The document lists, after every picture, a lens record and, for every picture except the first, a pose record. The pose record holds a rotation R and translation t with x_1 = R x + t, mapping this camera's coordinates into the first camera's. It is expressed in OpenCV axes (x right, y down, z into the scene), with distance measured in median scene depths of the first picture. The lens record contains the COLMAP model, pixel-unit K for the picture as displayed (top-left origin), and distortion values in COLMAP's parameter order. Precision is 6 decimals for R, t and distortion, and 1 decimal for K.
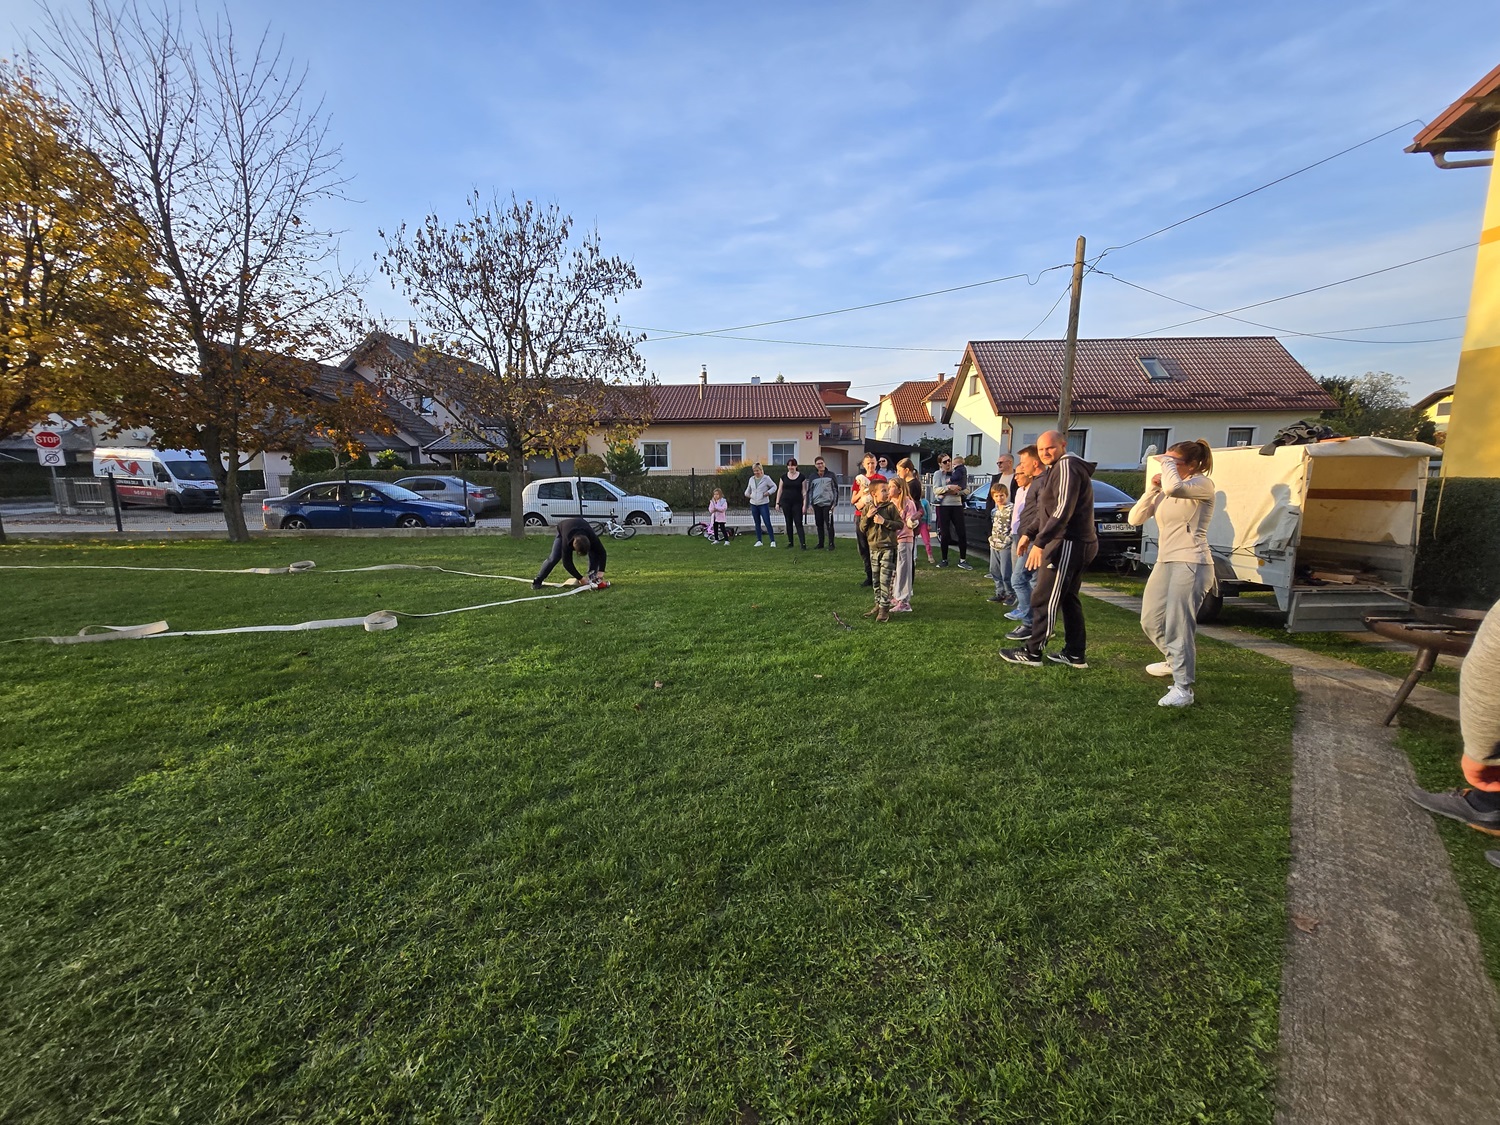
lens RADIAL K [[575.0, 0, 752.7], [0, 575.0, 562.7], [0, 0, 1]] dist [-0.003436, -0.000659]
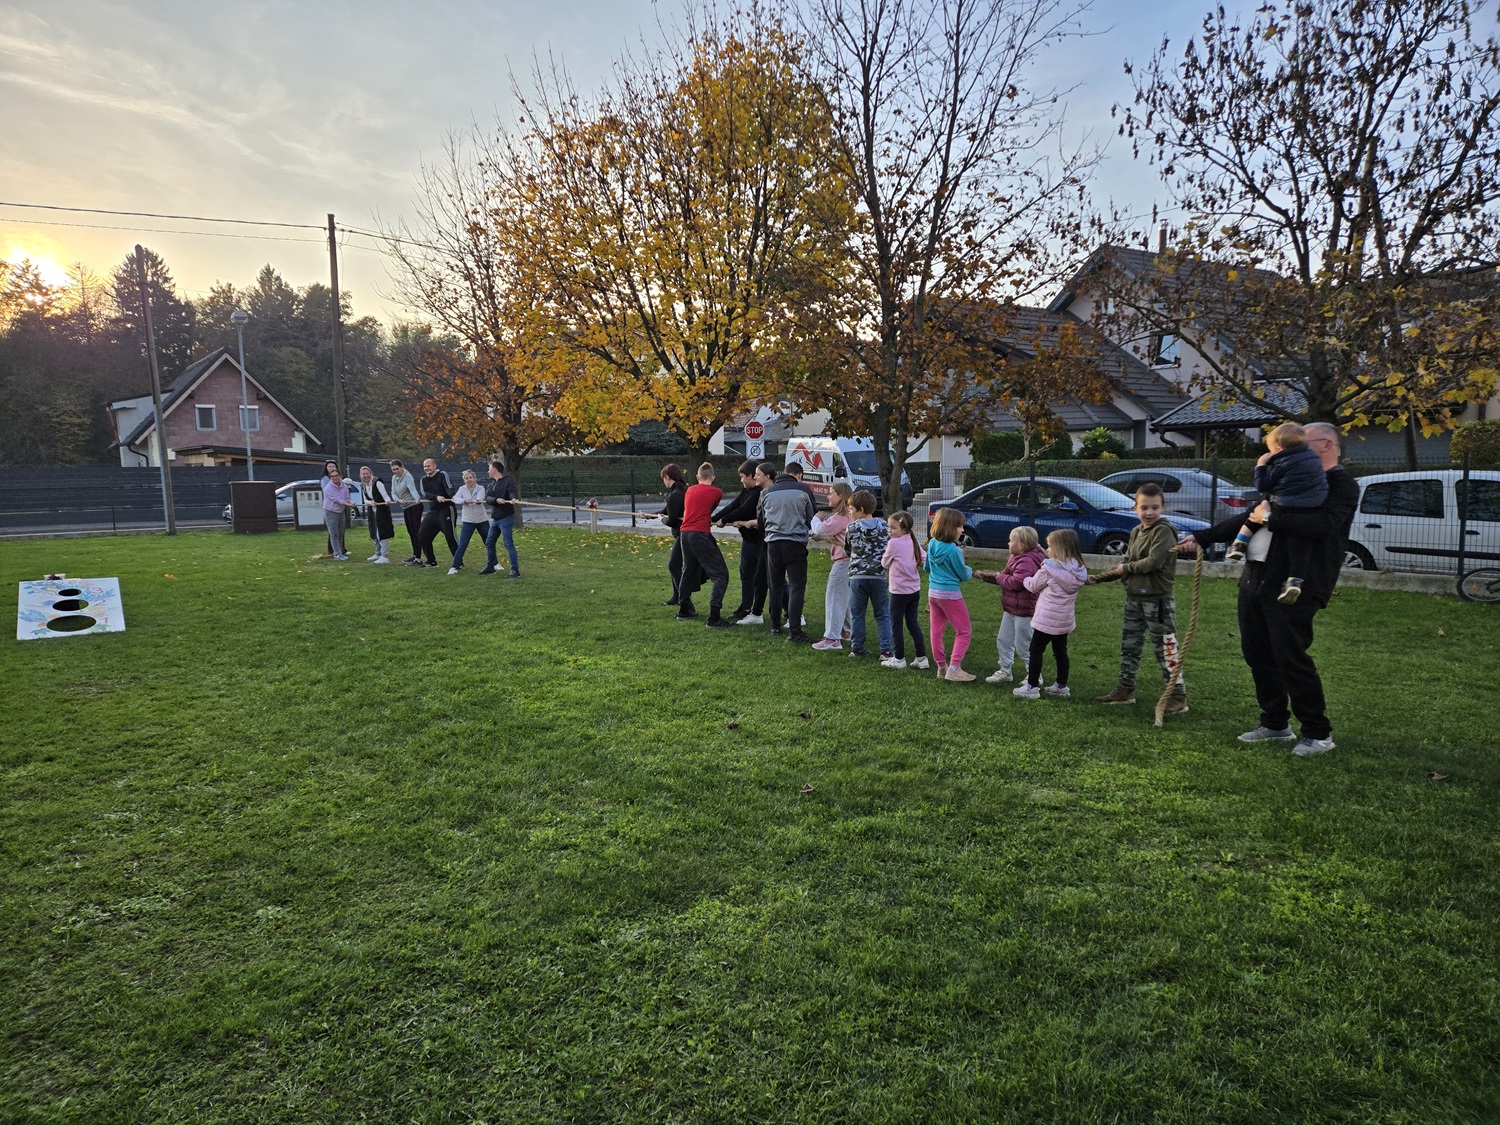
lens RADIAL K [[984.2, 0, 750.0], [0, 984.2, 562.5], [0, 0, 1]] dist [0.091909, -0.062847]
pose [[0.625596, 0.071190, -0.776893, -0.033517], [-0.113991, 0.993482, -0.000755, -0.012007], [0.771775, 0.089031, 0.629633, 0.068910]]
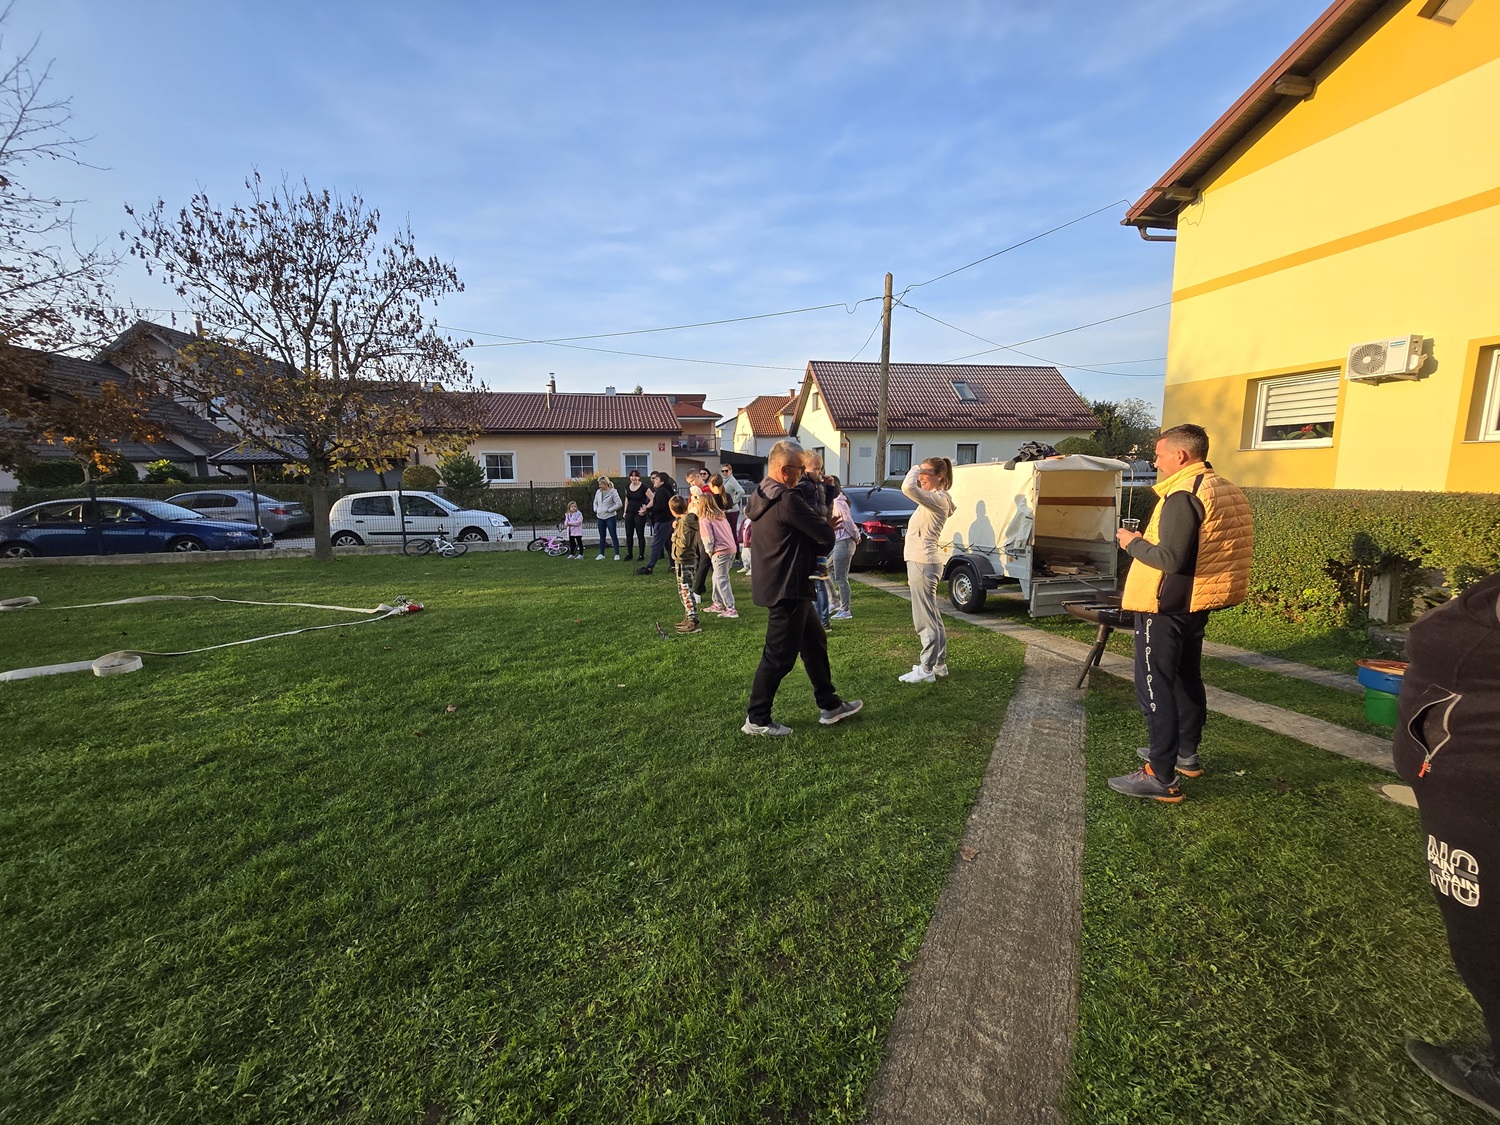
lens RADIAL K [[576.5, 0, 750.9], [0, 576.5, 557.9], [0, 0, 1]] dist [-0.003765, -0.000191]
pose [[0.974742, -0.033795, 0.220761, 0.050255], [0.039669, 0.998966, -0.022228, 0.000814], [-0.219781, 0.030424, 0.975075, -0.023810]]
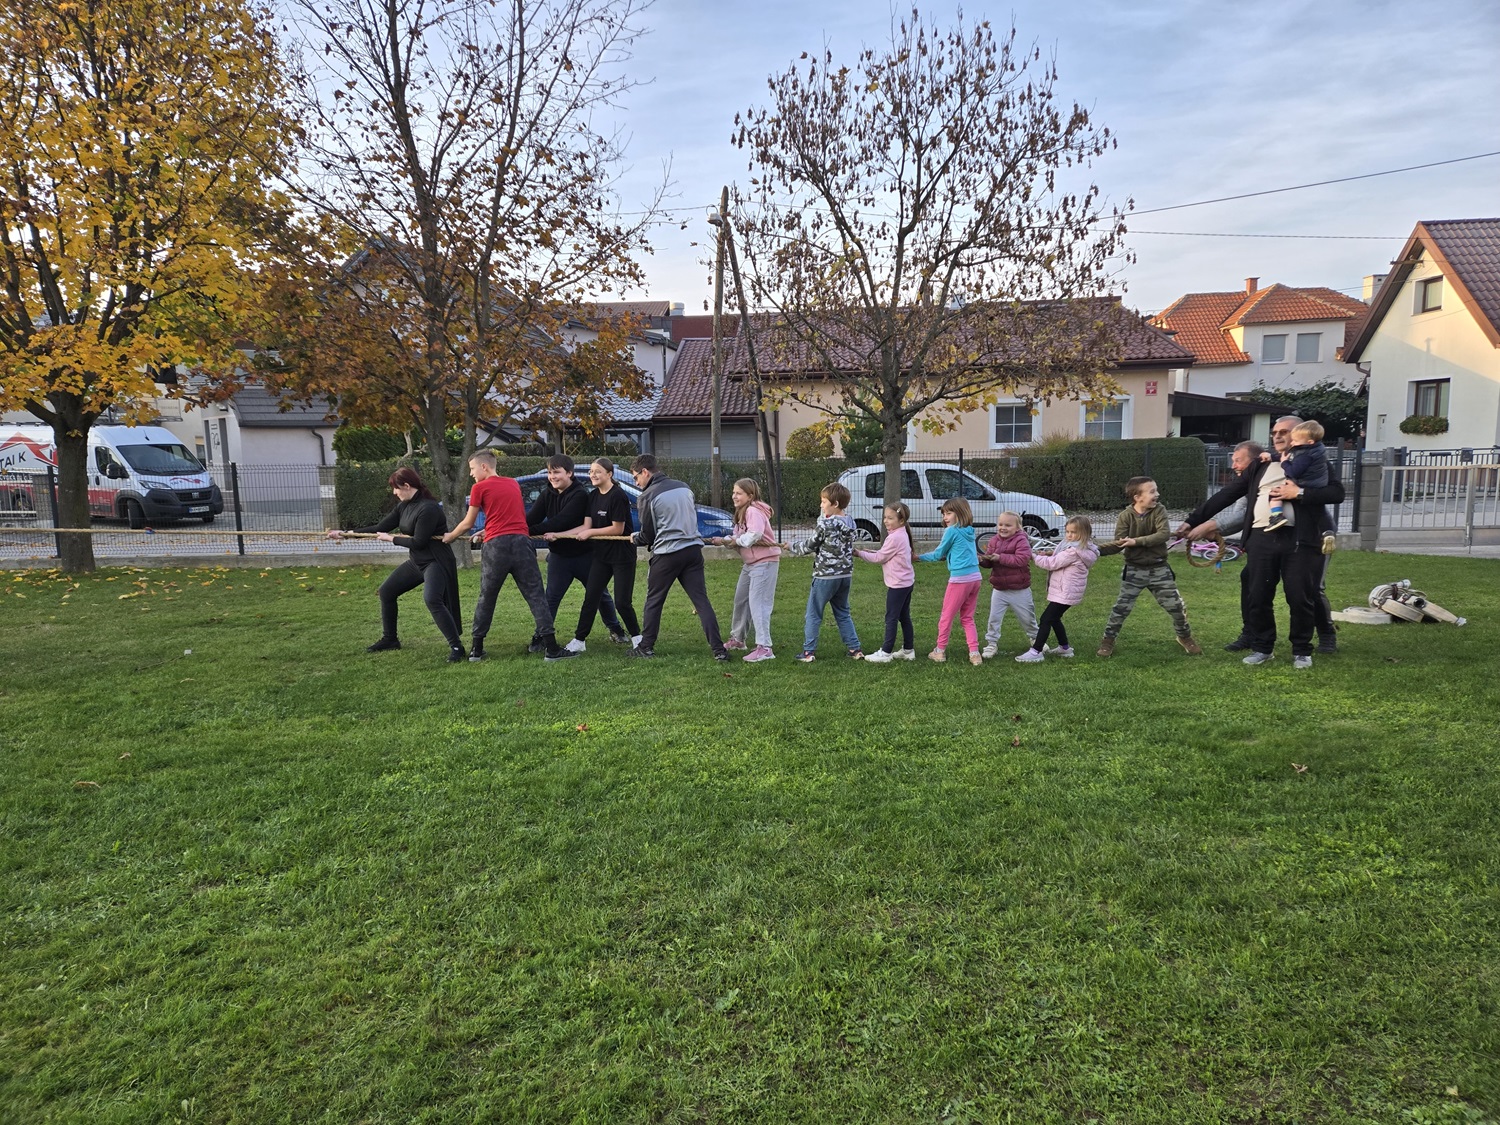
lens RADIAL K [[984.2, 0, 750.0], [0, 984.2, 562.5], [0, 0, 1]] dist [0.091909, -0.062847]
pose [[0.998561, -0.008155, -0.053007, -0.577780], [0.005484, 0.998717, -0.050340, 0.014989], [0.053350, 0.049977, 0.997324, -0.084648]]
